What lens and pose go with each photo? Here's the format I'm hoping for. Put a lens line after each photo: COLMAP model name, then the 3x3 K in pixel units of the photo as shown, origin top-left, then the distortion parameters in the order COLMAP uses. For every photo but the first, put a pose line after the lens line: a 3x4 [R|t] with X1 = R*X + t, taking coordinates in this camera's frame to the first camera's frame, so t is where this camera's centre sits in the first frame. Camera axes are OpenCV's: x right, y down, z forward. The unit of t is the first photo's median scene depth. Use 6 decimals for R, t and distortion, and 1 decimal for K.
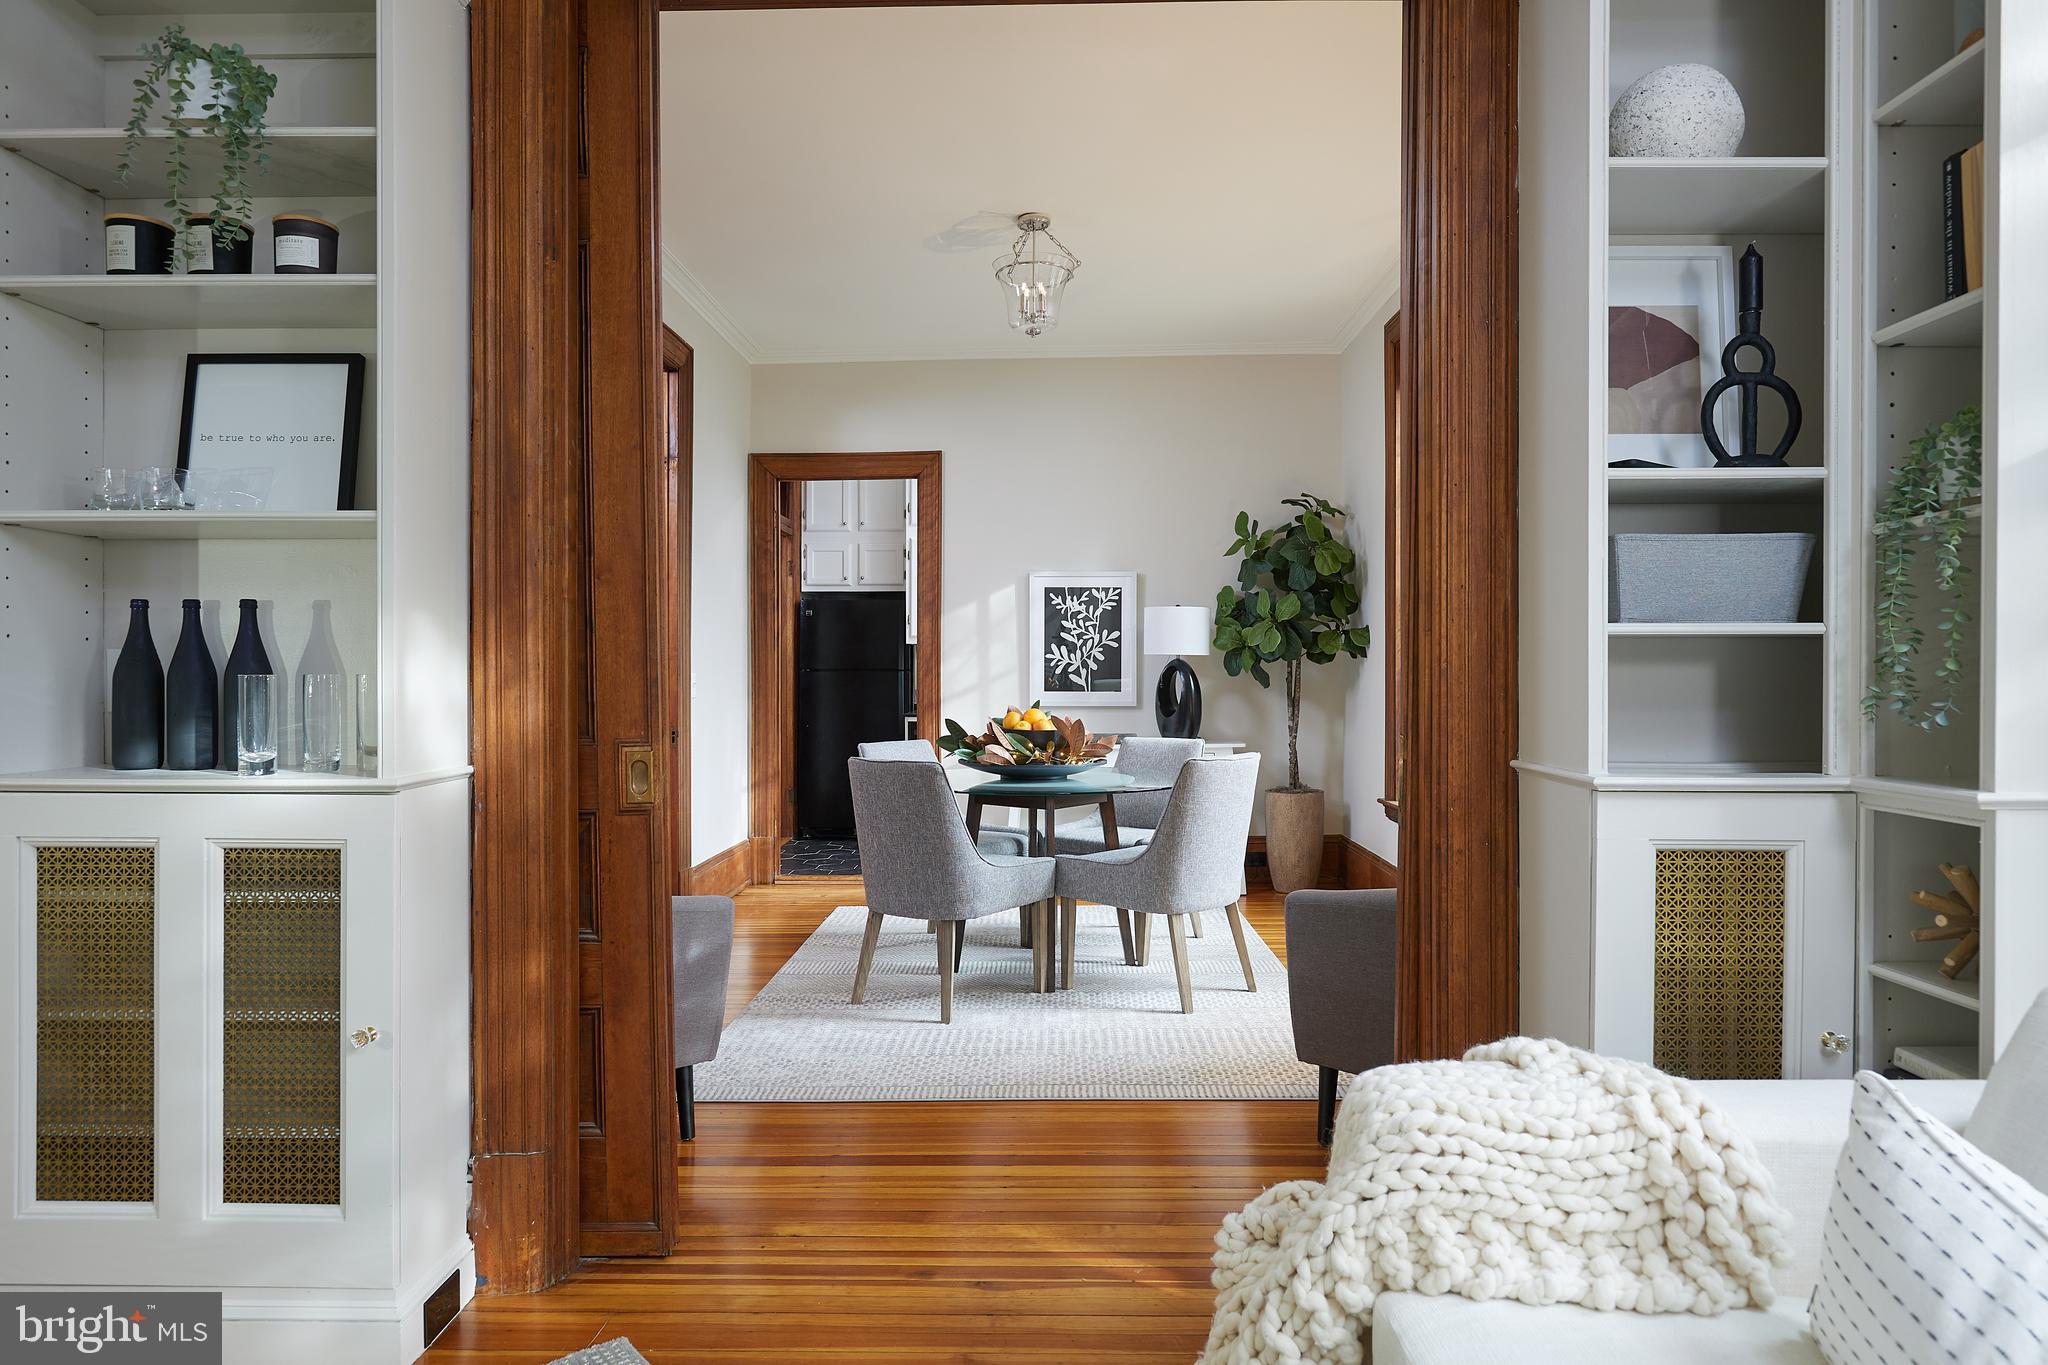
lens RADIAL K [[1205.4, 0, 1027.3], [0, 1205.4, 682.3], [0, 0, 1]] dist [-0.008529, 0.000519]
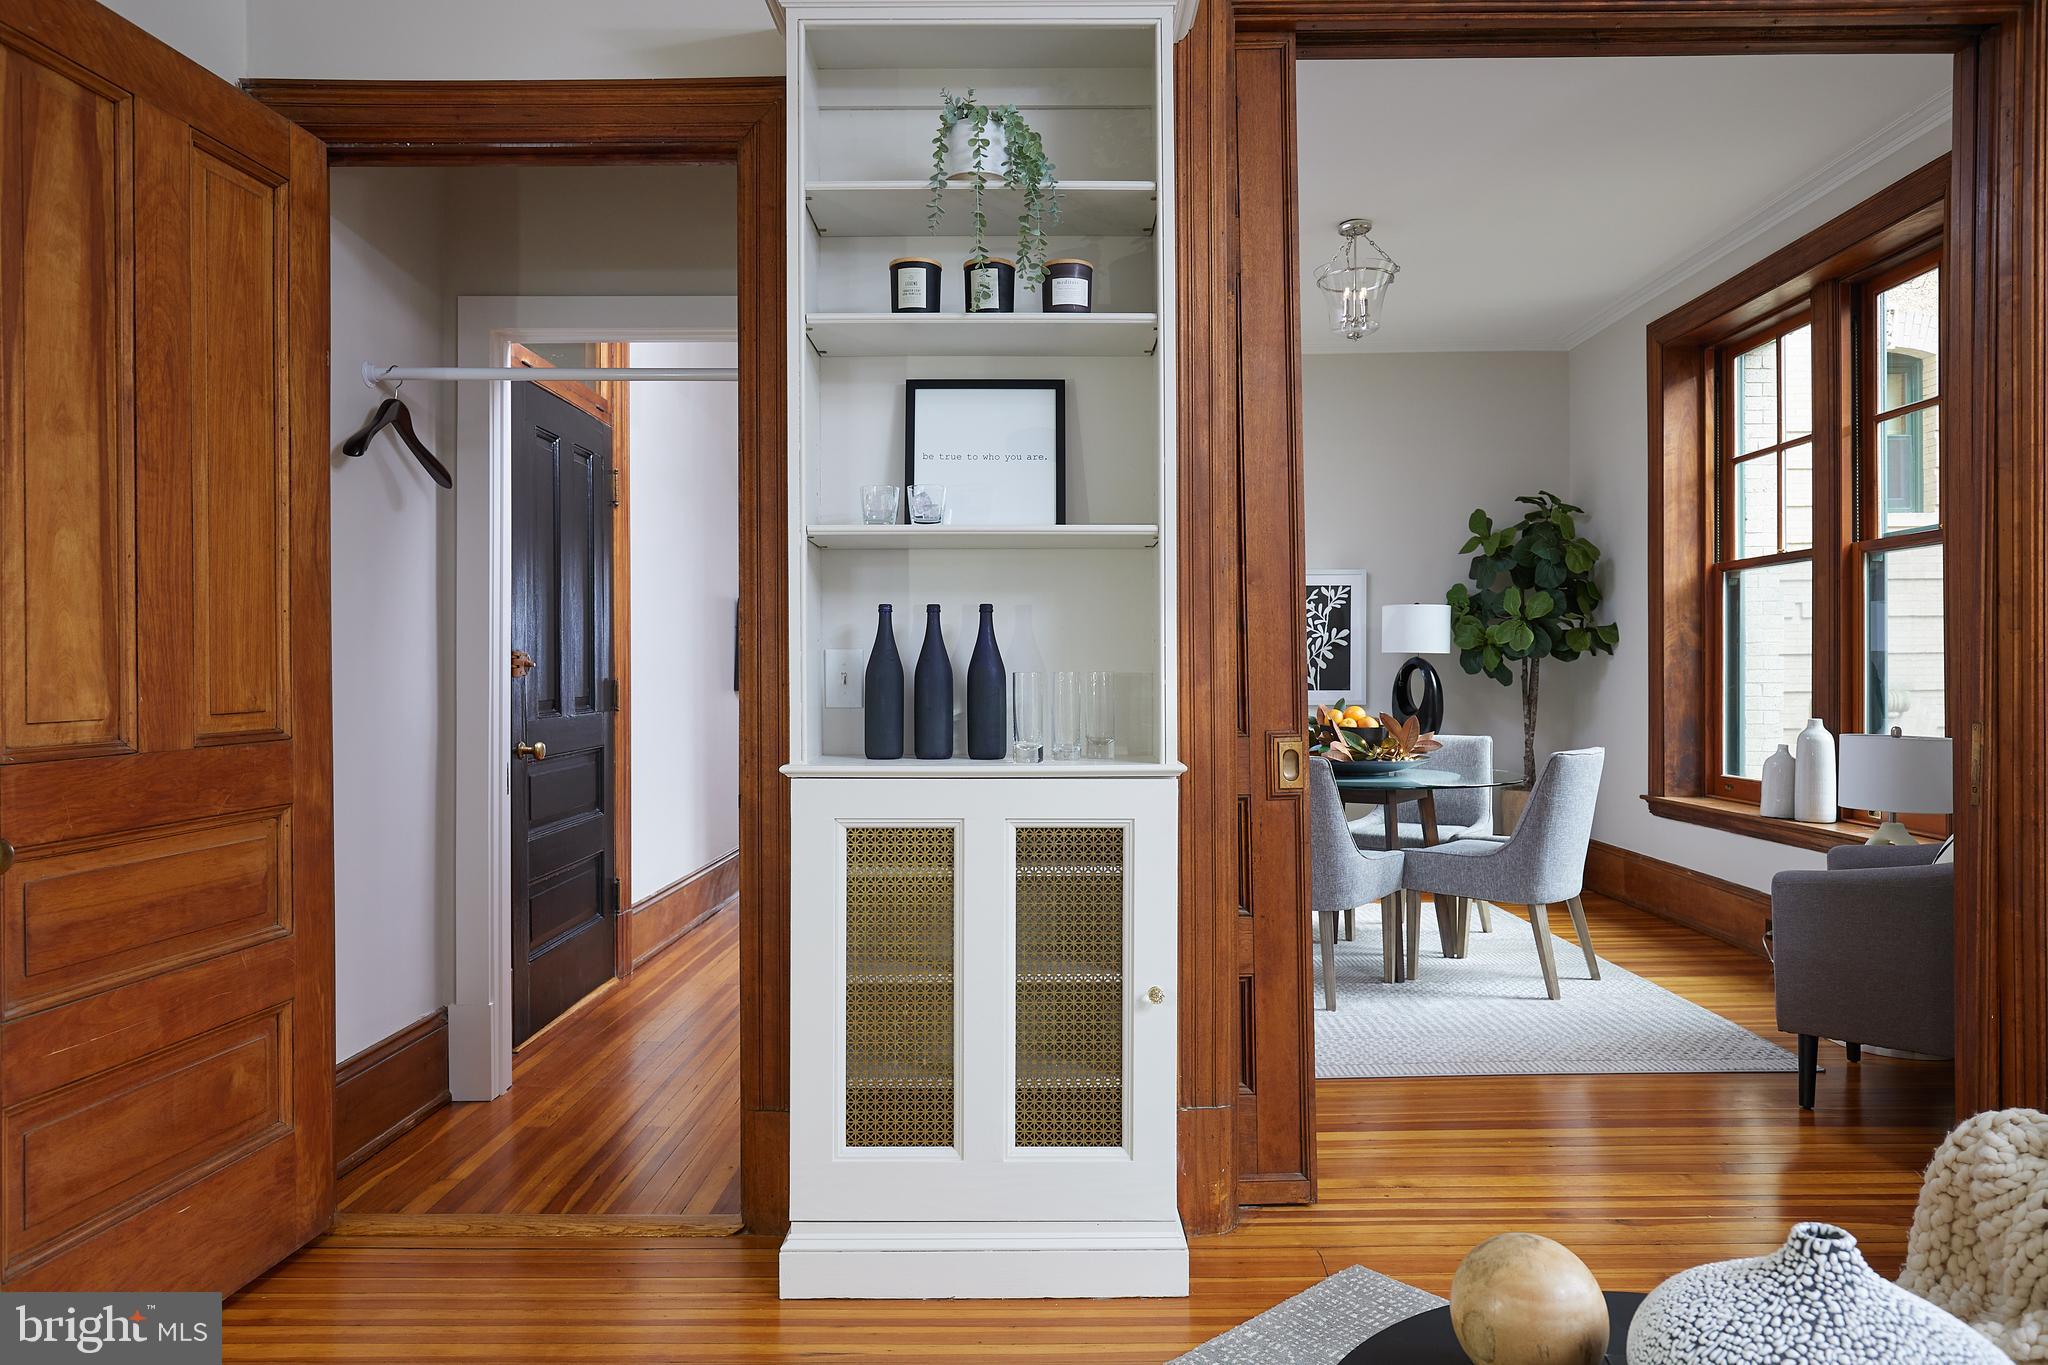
lens RADIAL K [[1288.8, 0, 1024.5], [0, 1288.8, 682.7], [0, 0, 1]] dist [-0.005172, -0.003534]
pose [[0.999903, -0.003698, 0.013426, -0.611340], [0.003708, 0.999993, -0.000759, 0.003980], [-0.013423, 0.000809, 0.999910, -0.177157]]
